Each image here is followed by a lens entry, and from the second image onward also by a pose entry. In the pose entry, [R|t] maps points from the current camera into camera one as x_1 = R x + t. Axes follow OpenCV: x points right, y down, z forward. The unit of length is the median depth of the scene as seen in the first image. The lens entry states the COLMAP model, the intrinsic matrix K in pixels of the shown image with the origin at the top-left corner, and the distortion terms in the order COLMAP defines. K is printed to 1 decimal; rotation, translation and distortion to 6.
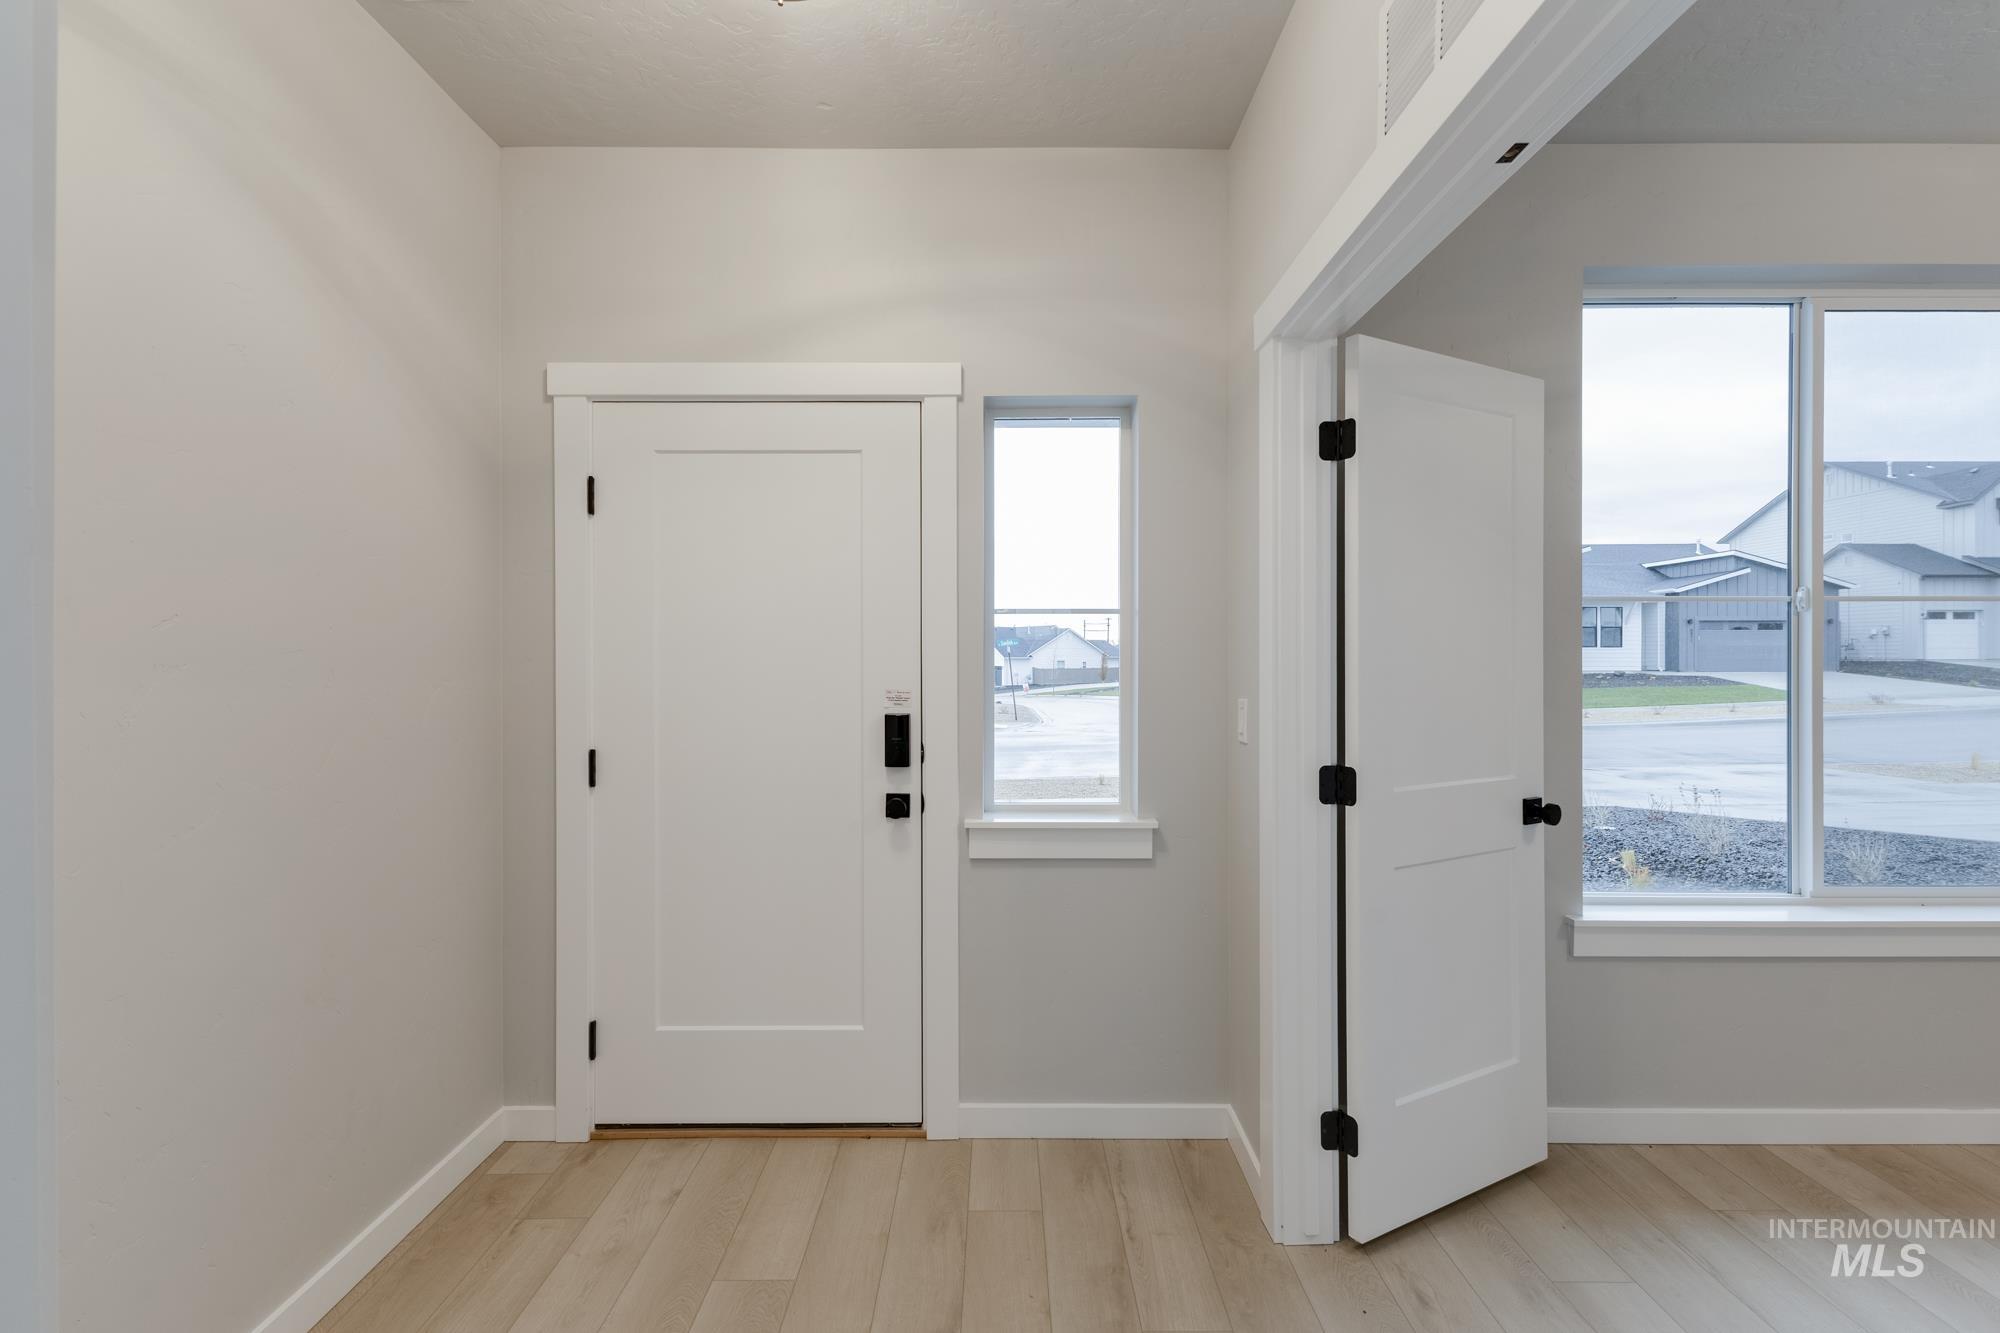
lens RADIAL K [[863.7, 0, 999.7], [0, 863.7, 660.4], [0, 0, 1]] dist [0.017435, -0.006469]
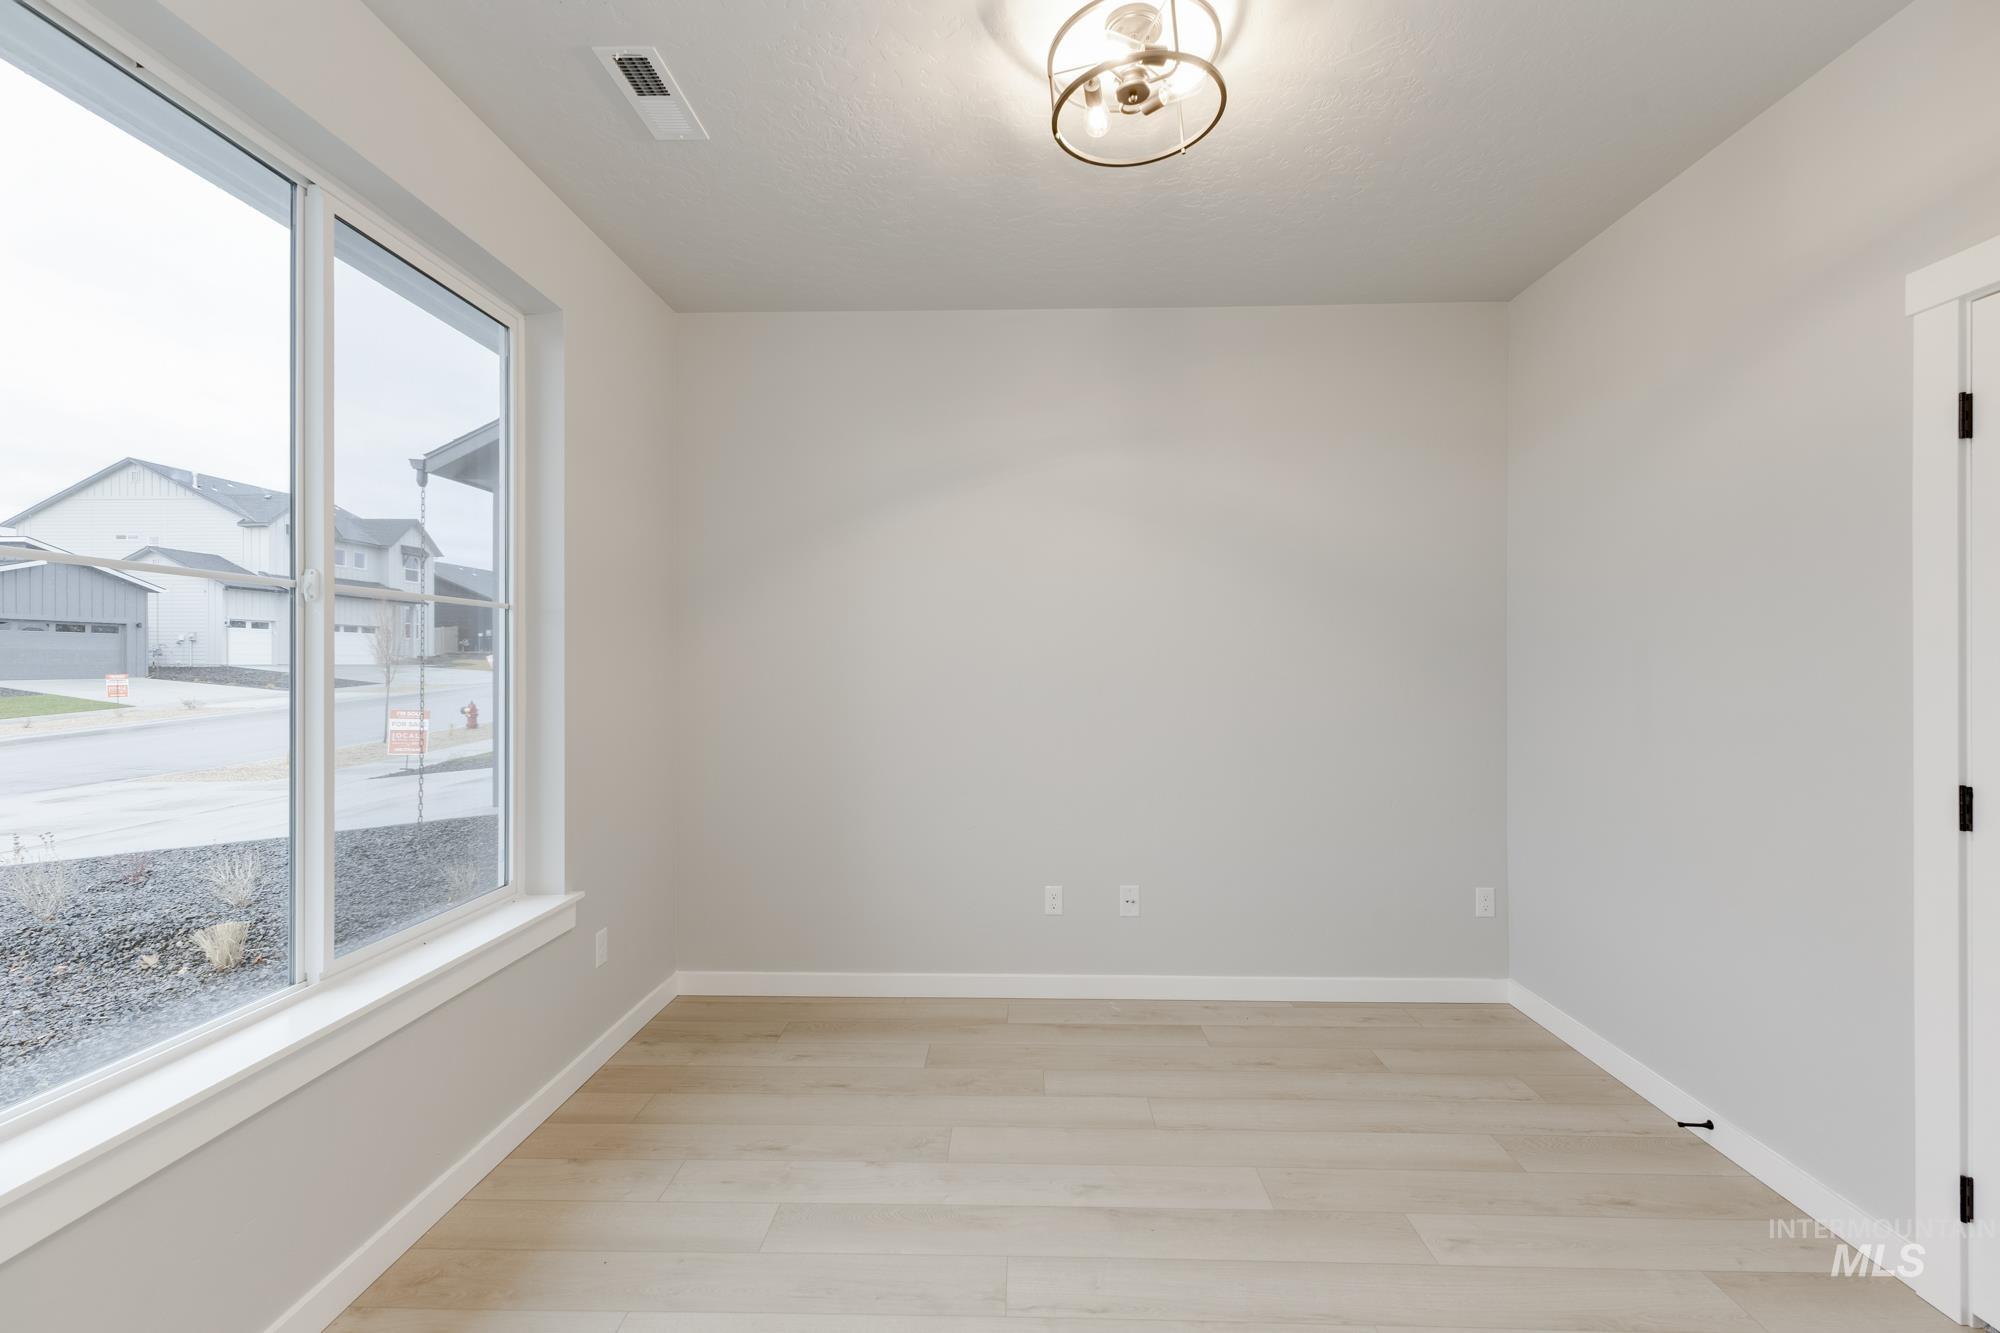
lens RADIAL K [[863.7, 0, 999.7], [0, 863.7, 660.4], [0, 0, 1]] dist [0.017435, -0.006469]
pose [[0.022958, 0.003045, 0.999732, 0.169193], [0.003365, 0.999989, -0.003123, -0.001409], [-0.999731, 0.003436, 0.022947, 0.354875]]
